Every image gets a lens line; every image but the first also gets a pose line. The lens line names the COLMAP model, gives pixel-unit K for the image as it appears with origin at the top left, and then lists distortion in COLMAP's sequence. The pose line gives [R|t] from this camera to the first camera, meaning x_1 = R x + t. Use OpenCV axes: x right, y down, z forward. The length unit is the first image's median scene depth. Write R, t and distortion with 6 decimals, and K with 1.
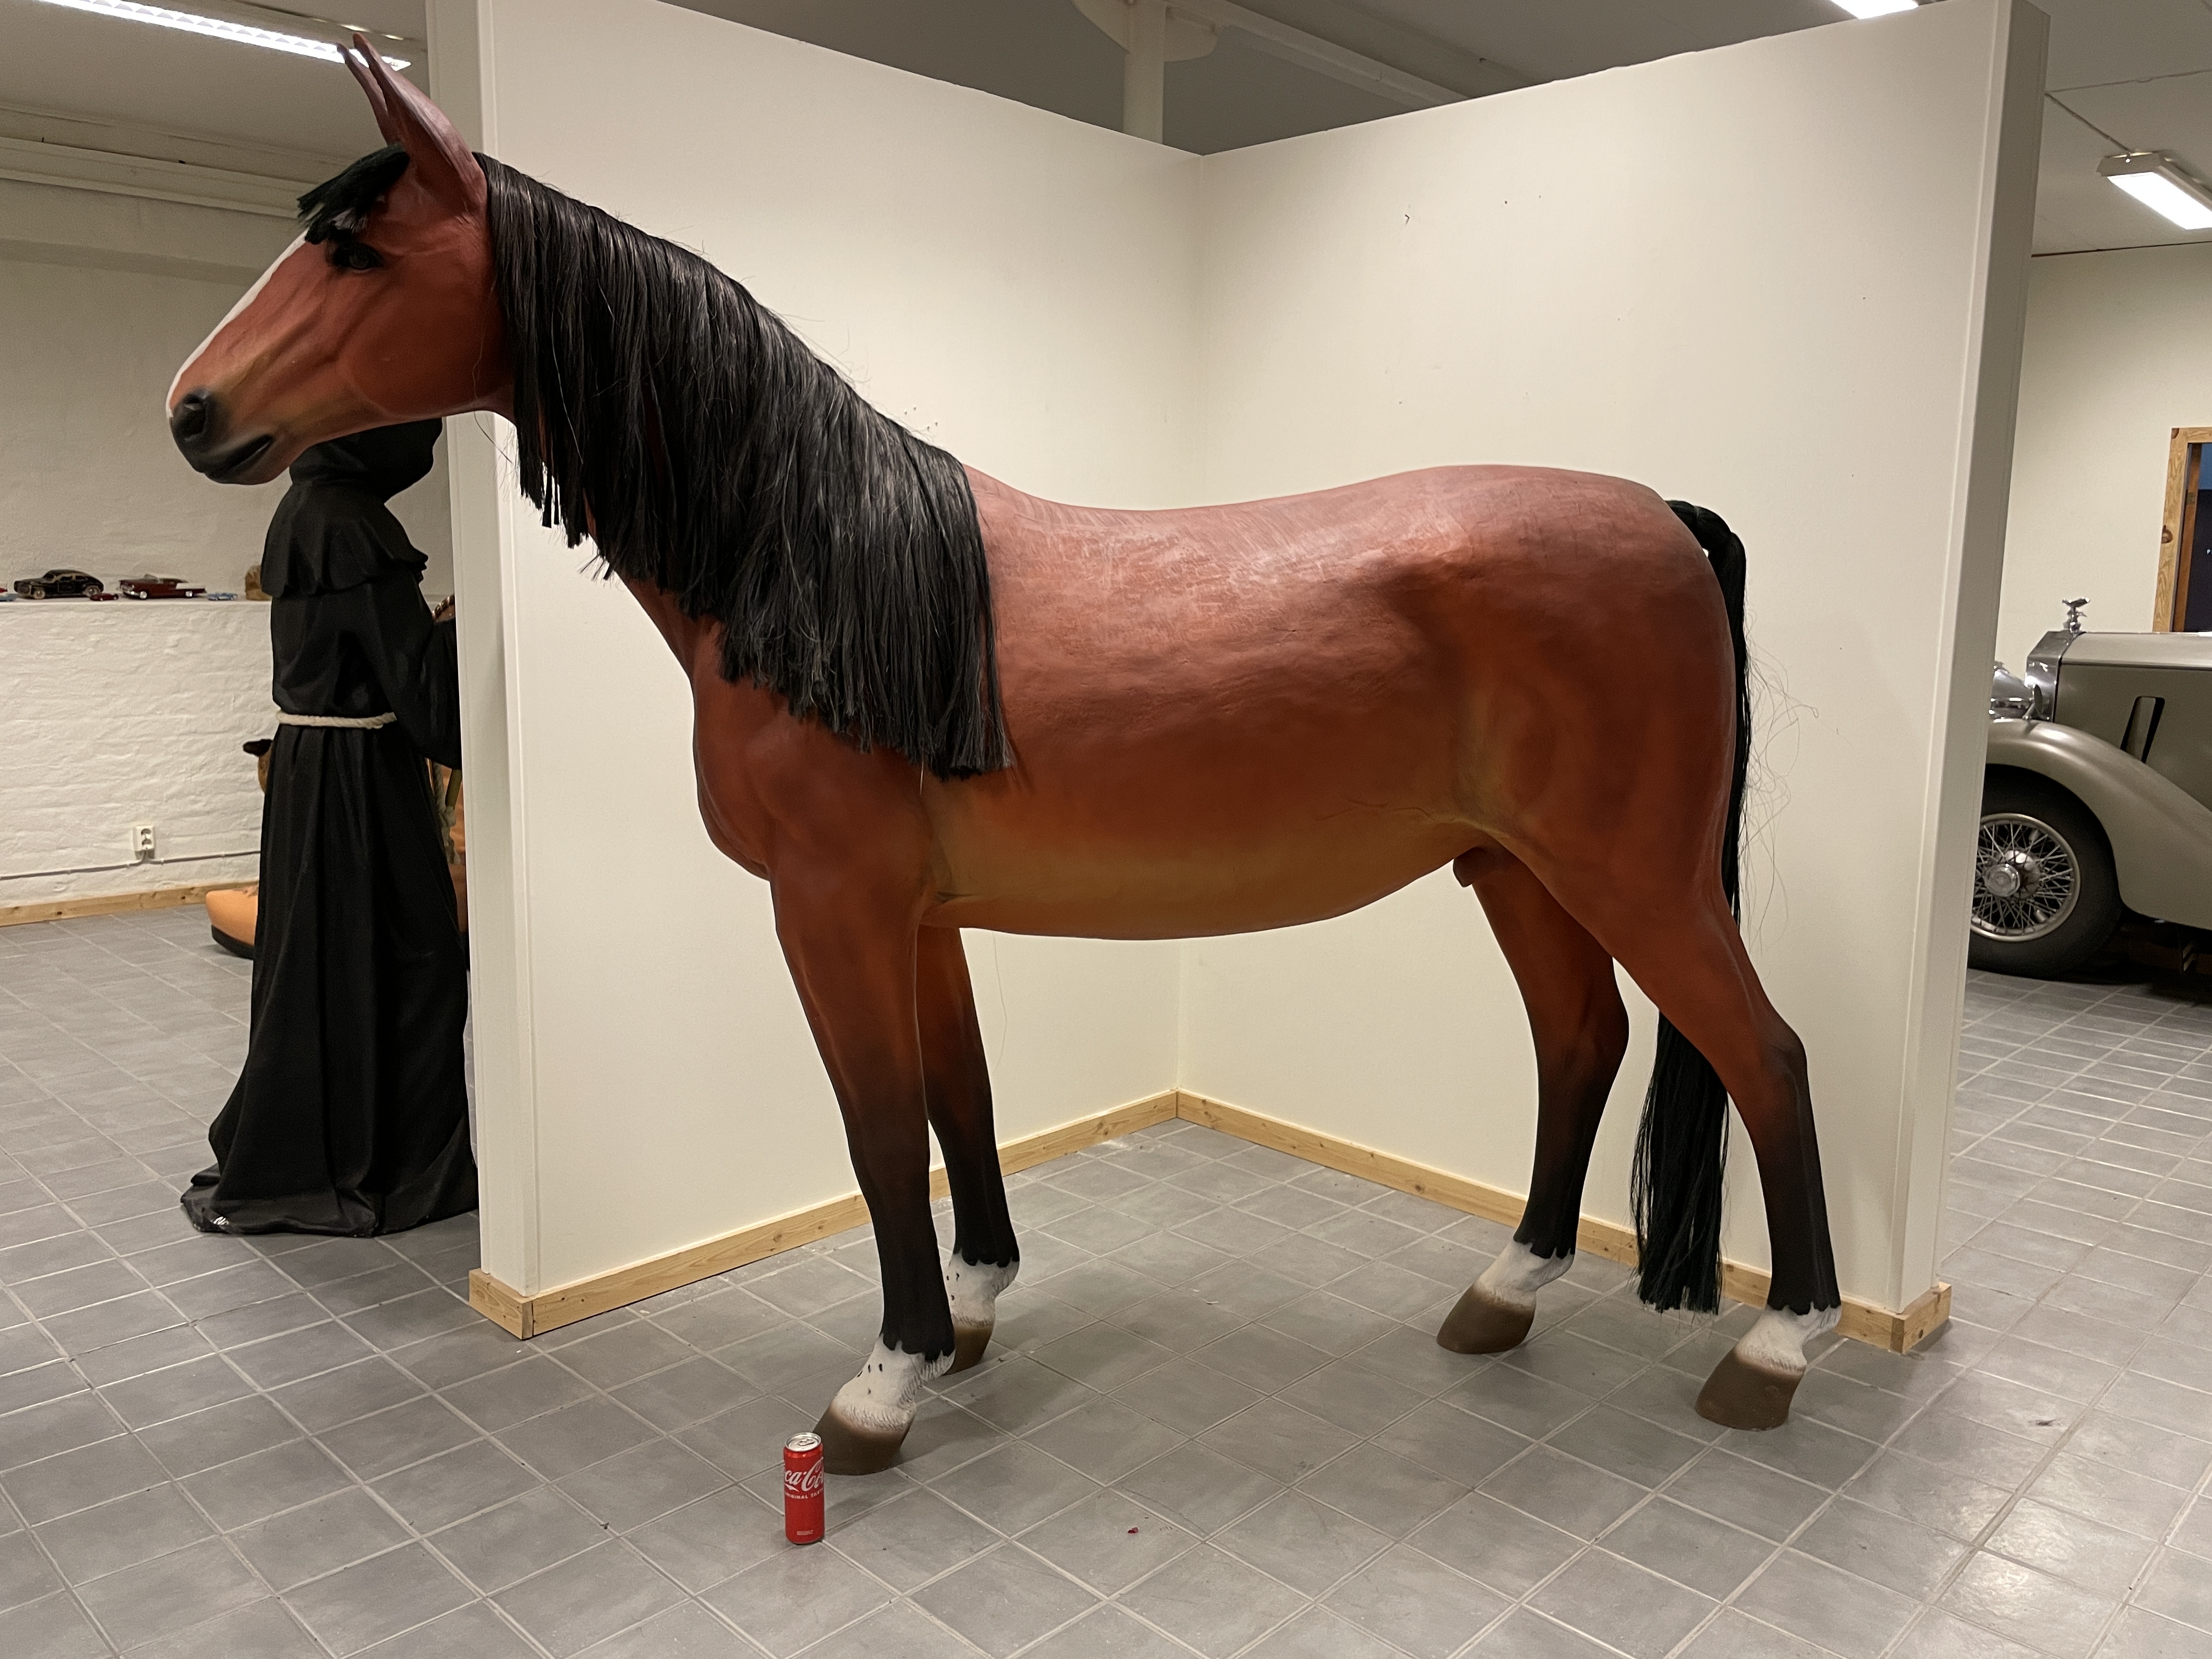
lens RADIAL K [[1683.4, 0, 1117.5], [0, 1683.4, 825.5], [0, 0, 1]] dist [0.084742, -0.125166]
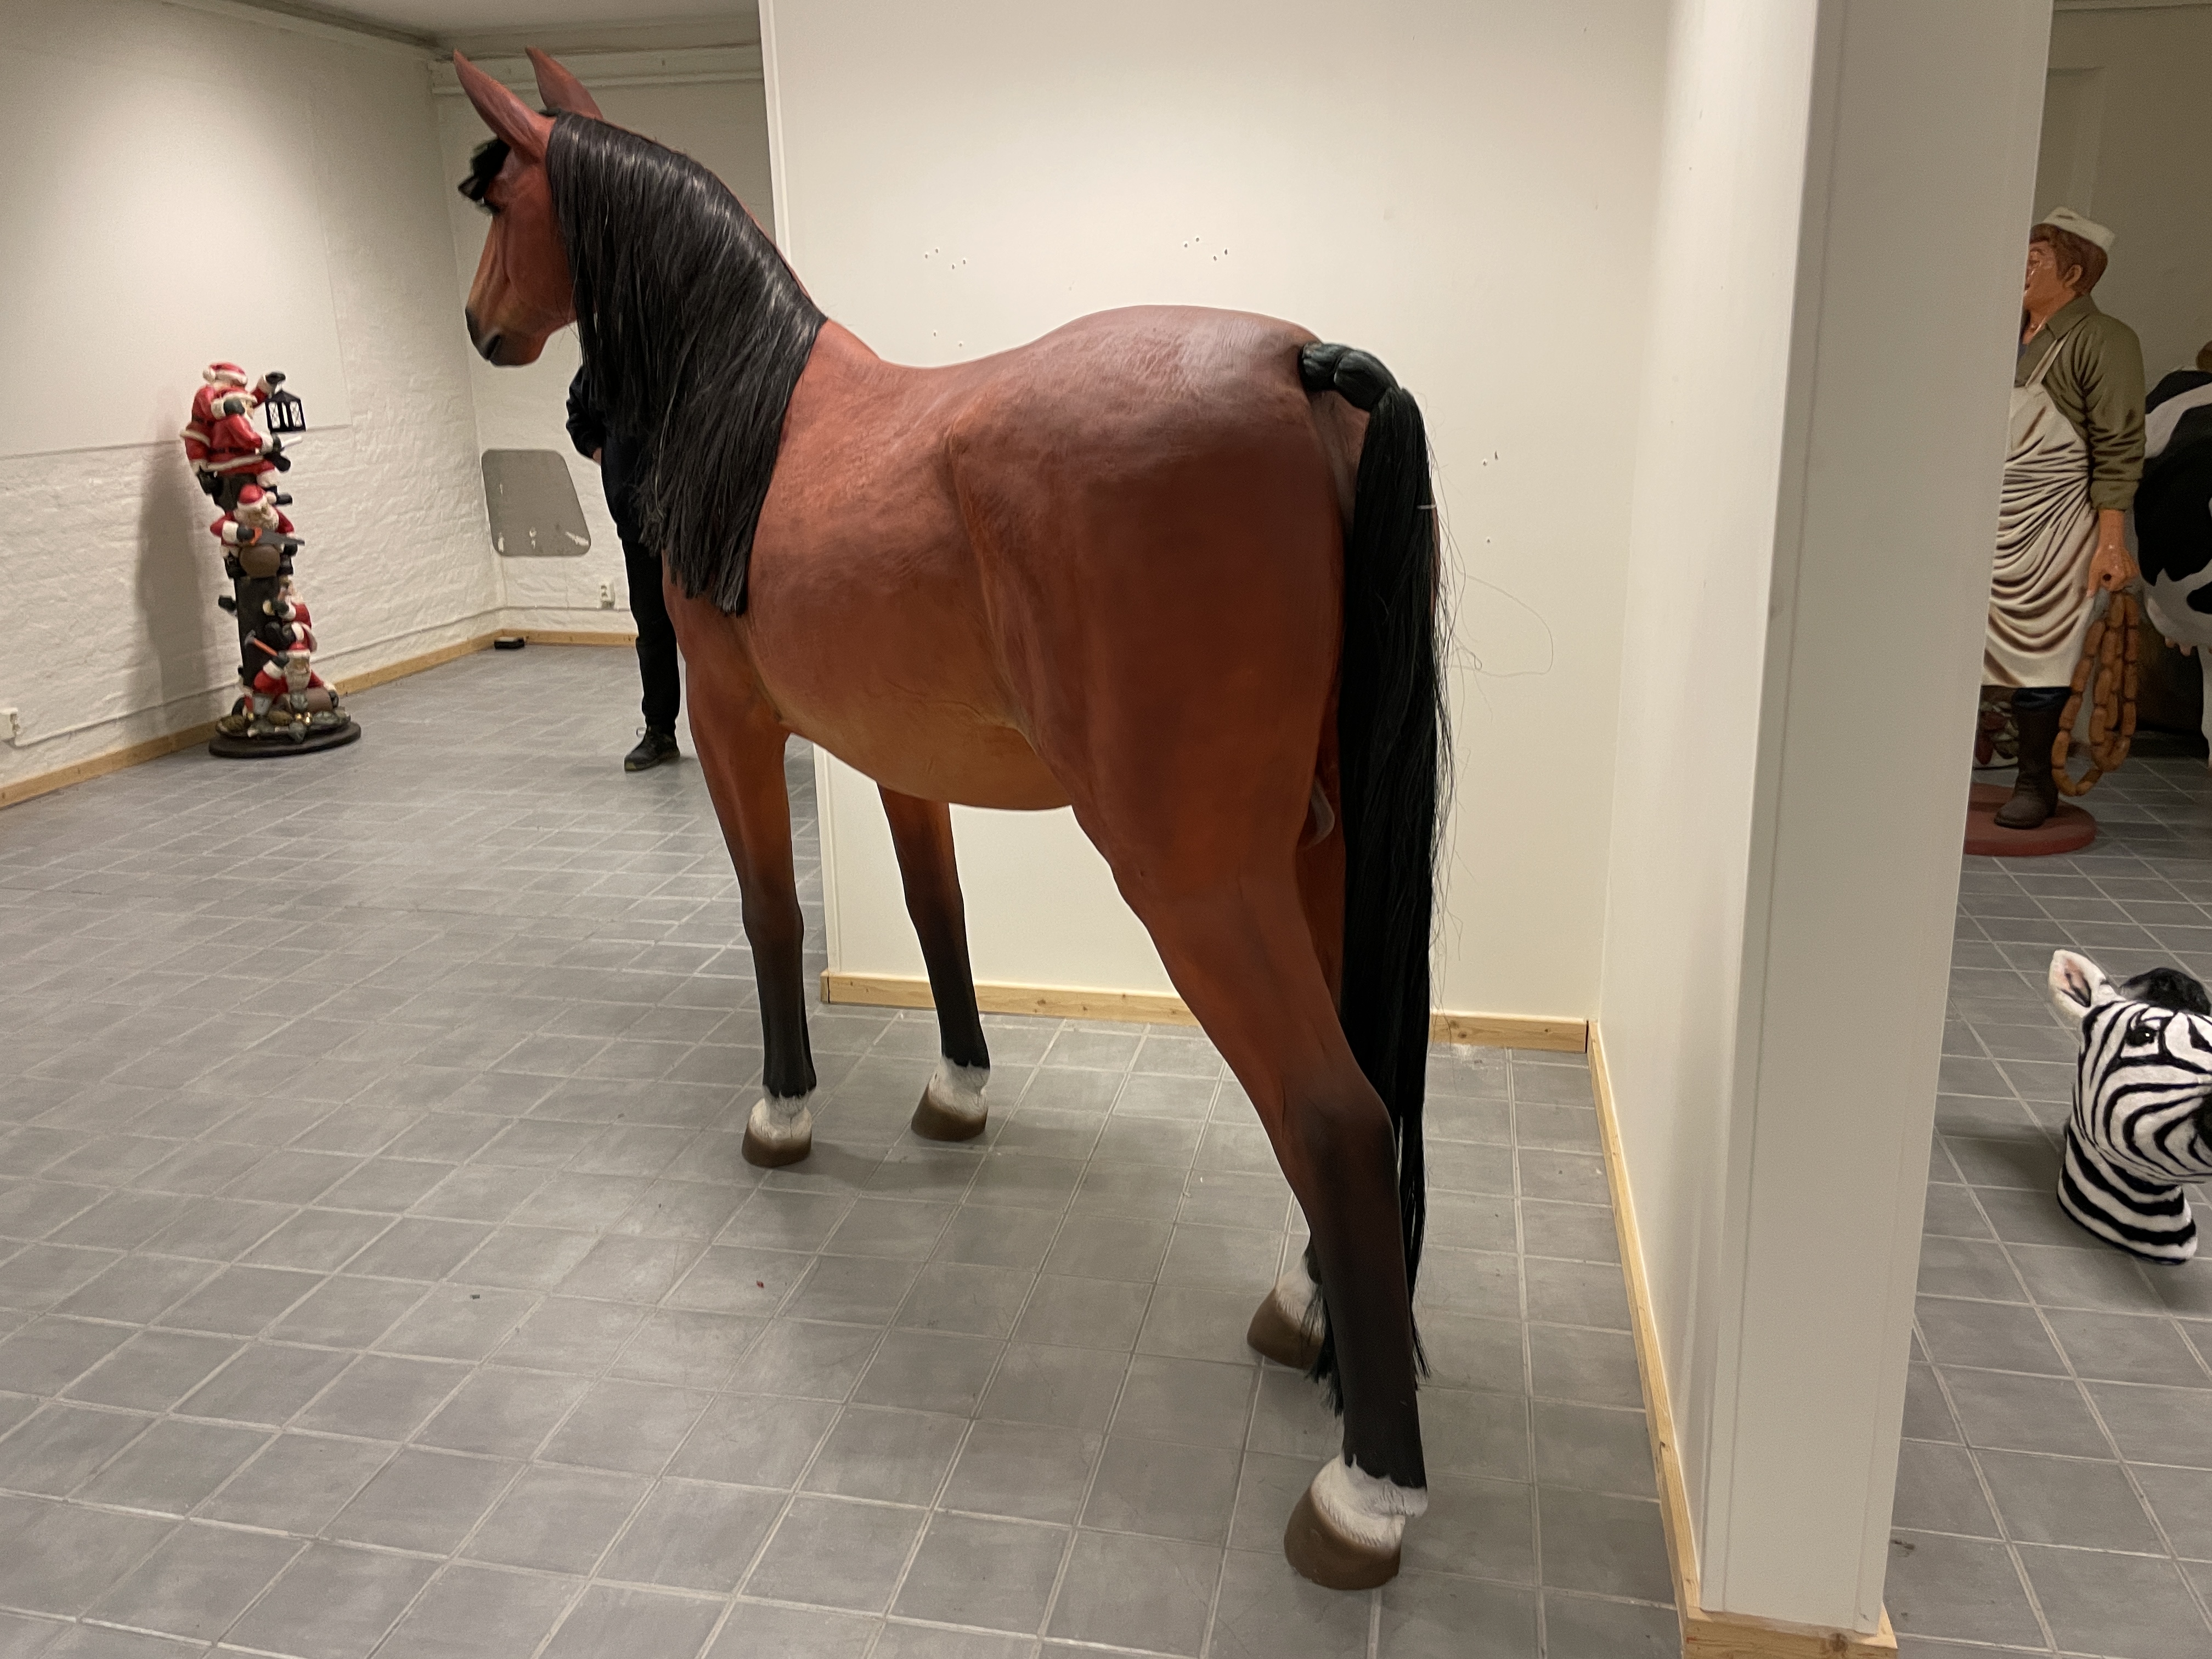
lens RADIAL K [[1683.4, 0, 1107.7], [0, 1683.4, 820.0], [0, 0, 1]] dist [0.084742, -0.125166]
pose [[0.526382, 0.210068, -0.823889, 1.009620], [-0.098589, 0.977542, 0.186256, -0.129796], [0.844513, -0.016815, 0.535271, 0.585858]]
